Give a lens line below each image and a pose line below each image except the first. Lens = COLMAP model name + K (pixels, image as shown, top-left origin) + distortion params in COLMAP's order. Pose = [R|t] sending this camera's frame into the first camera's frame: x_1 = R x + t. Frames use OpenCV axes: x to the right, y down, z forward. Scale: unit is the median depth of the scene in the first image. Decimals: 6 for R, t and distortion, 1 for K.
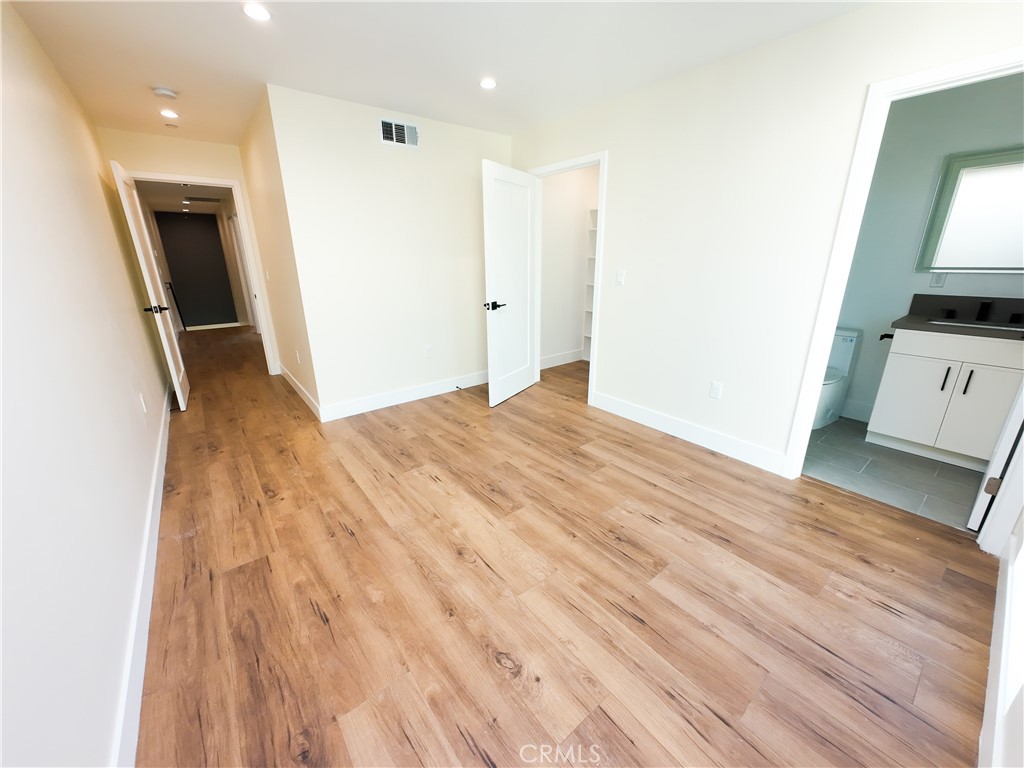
lens RADIAL K [[394.0, 0, 514.9], [0, 394.0, 379.5], [0, 0, 1]] dist [-0.005965, 0.001203]
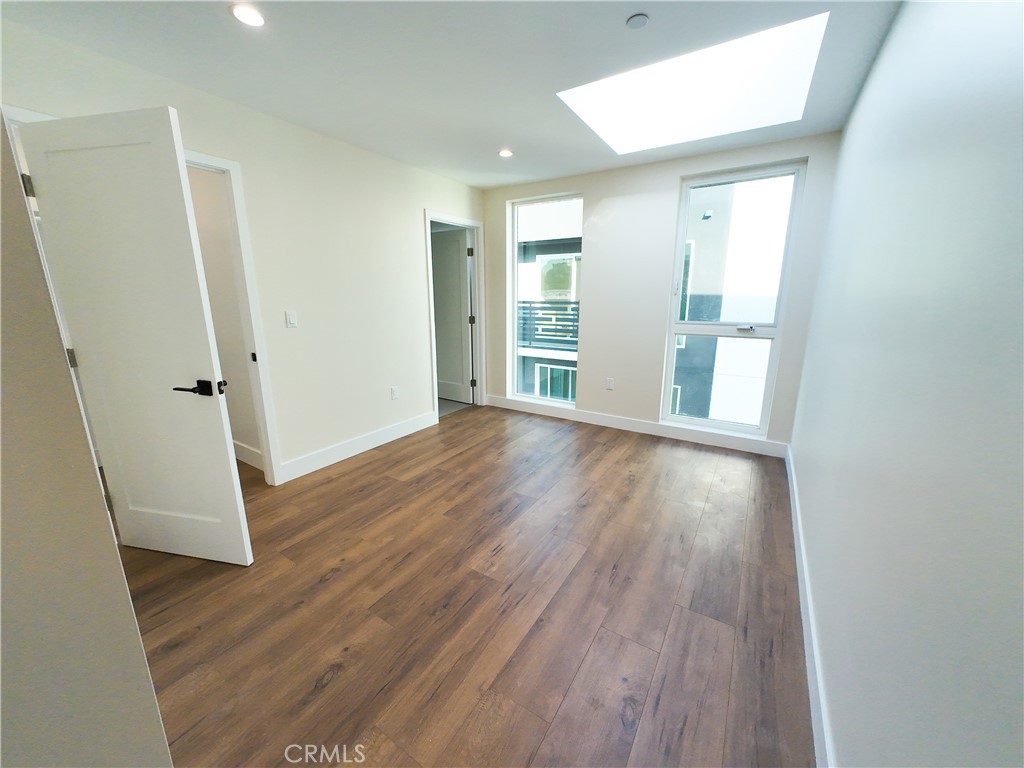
lens RADIAL K [[394.0, 0, 510.1], [0, 394.0, 385.1], [0, 0, 1]] dist [-0.005965, 0.001203]
pose [[-0.321388, -0.211207, 0.923093, -0.831597], [0.284535, 0.908224, 0.306869, -0.292798], [-0.903189, 0.361276, -0.231797, 0.944151]]
